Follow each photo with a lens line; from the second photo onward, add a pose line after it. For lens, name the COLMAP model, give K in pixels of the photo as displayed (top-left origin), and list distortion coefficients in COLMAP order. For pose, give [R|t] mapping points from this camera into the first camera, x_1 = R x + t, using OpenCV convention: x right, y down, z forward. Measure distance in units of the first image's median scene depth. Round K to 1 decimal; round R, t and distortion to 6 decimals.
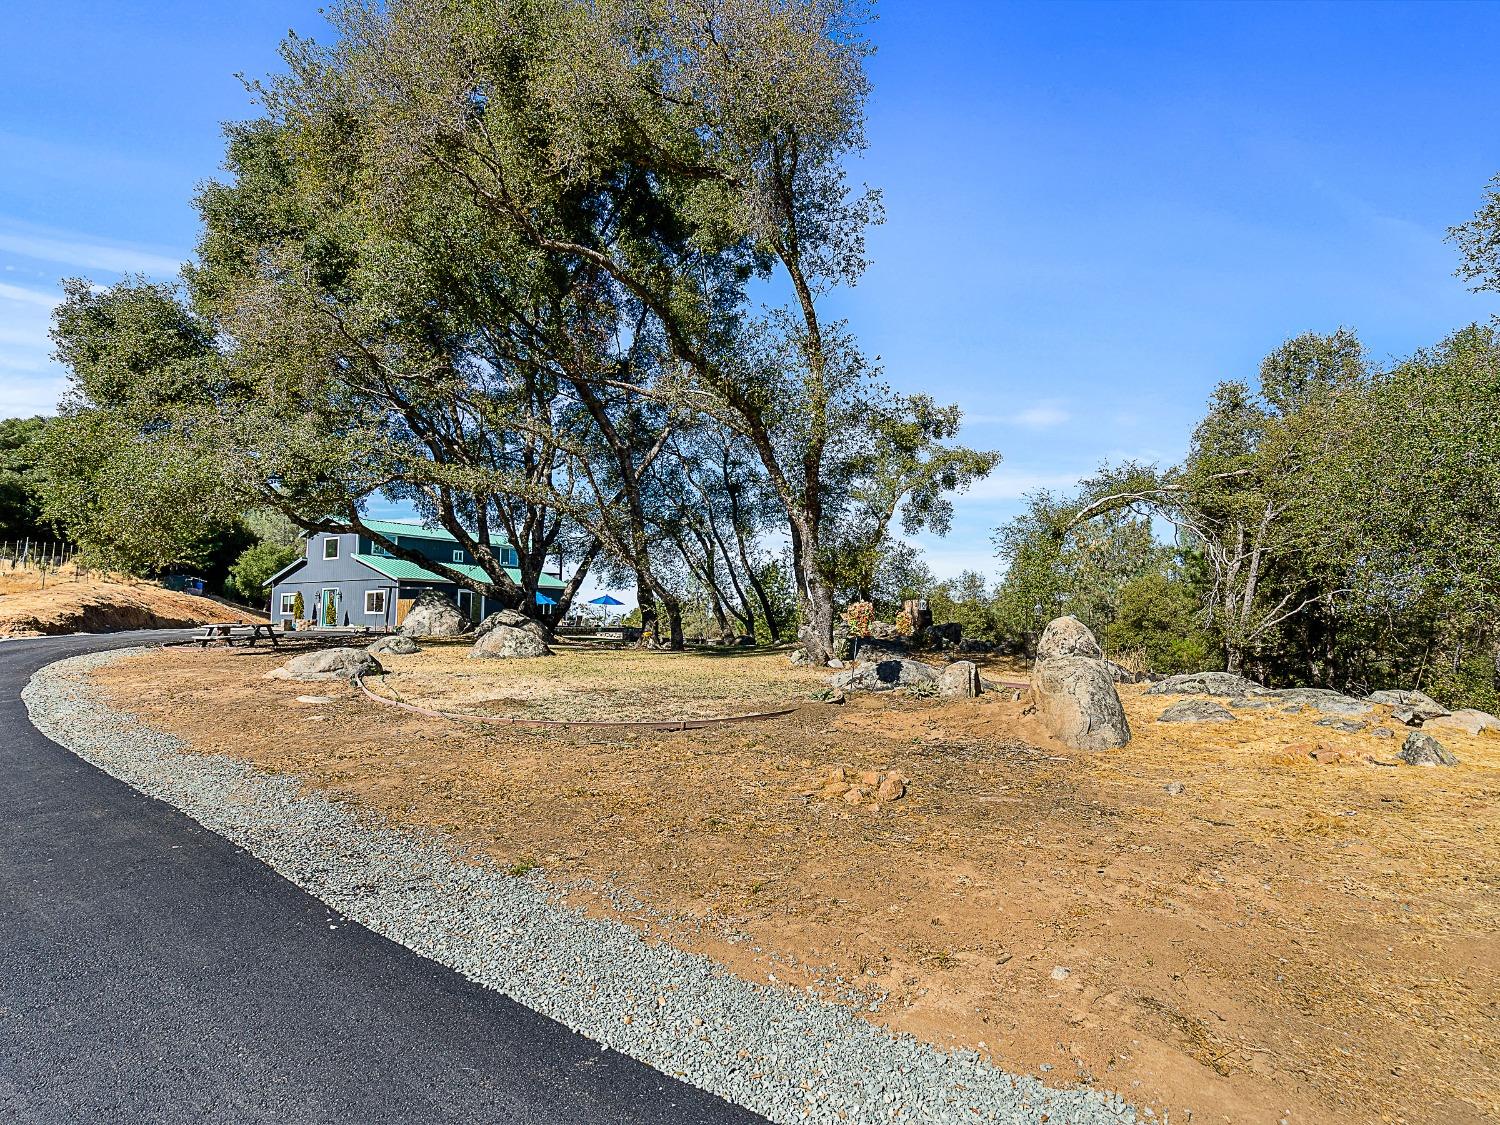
lens RADIAL K [[775.0, 0, 750.3], [0, 775.0, 566.5], [0, 0, 1]] dist [-0.003873, 0.000266]
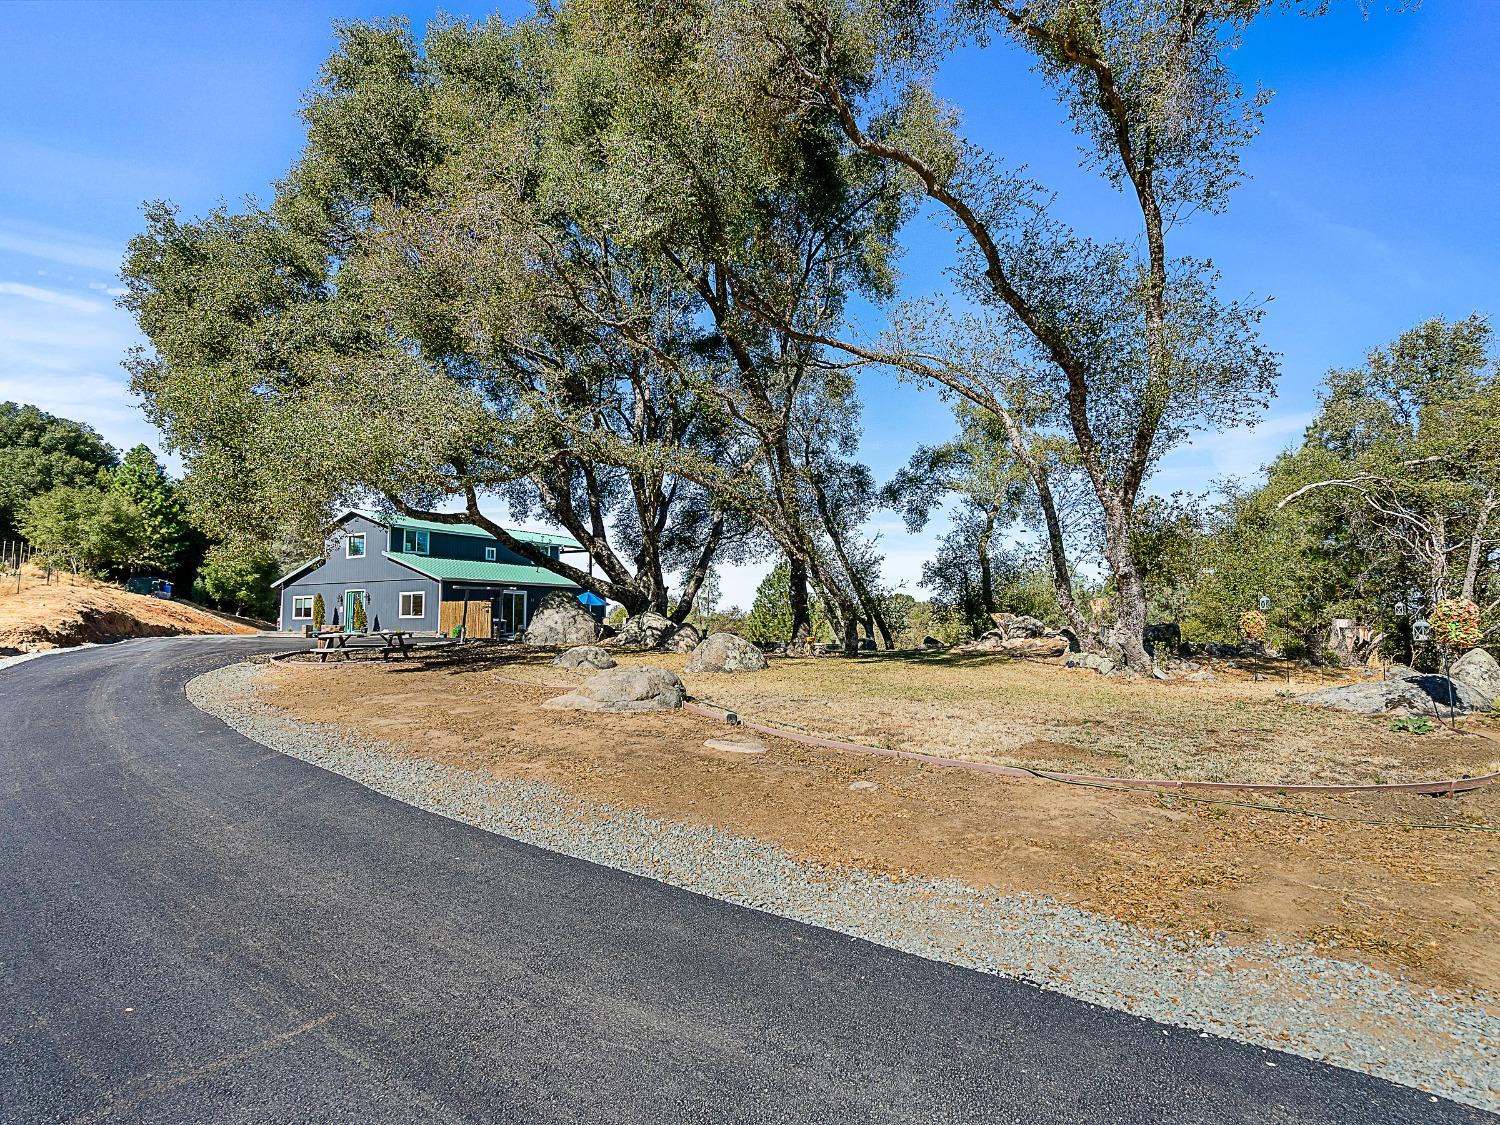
lens RADIAL K [[775.0, 0, 749.8], [0, 775.0, 562.6], [0, 0, 1]] dist [-0.003873, 0.000266]
pose [[0.997918, -0.003784, 0.064384, -0.167114], [0.004133, 0.999977, -0.005292, 0.003524], [-0.064363, 0.005547, 0.997911, 0.087465]]
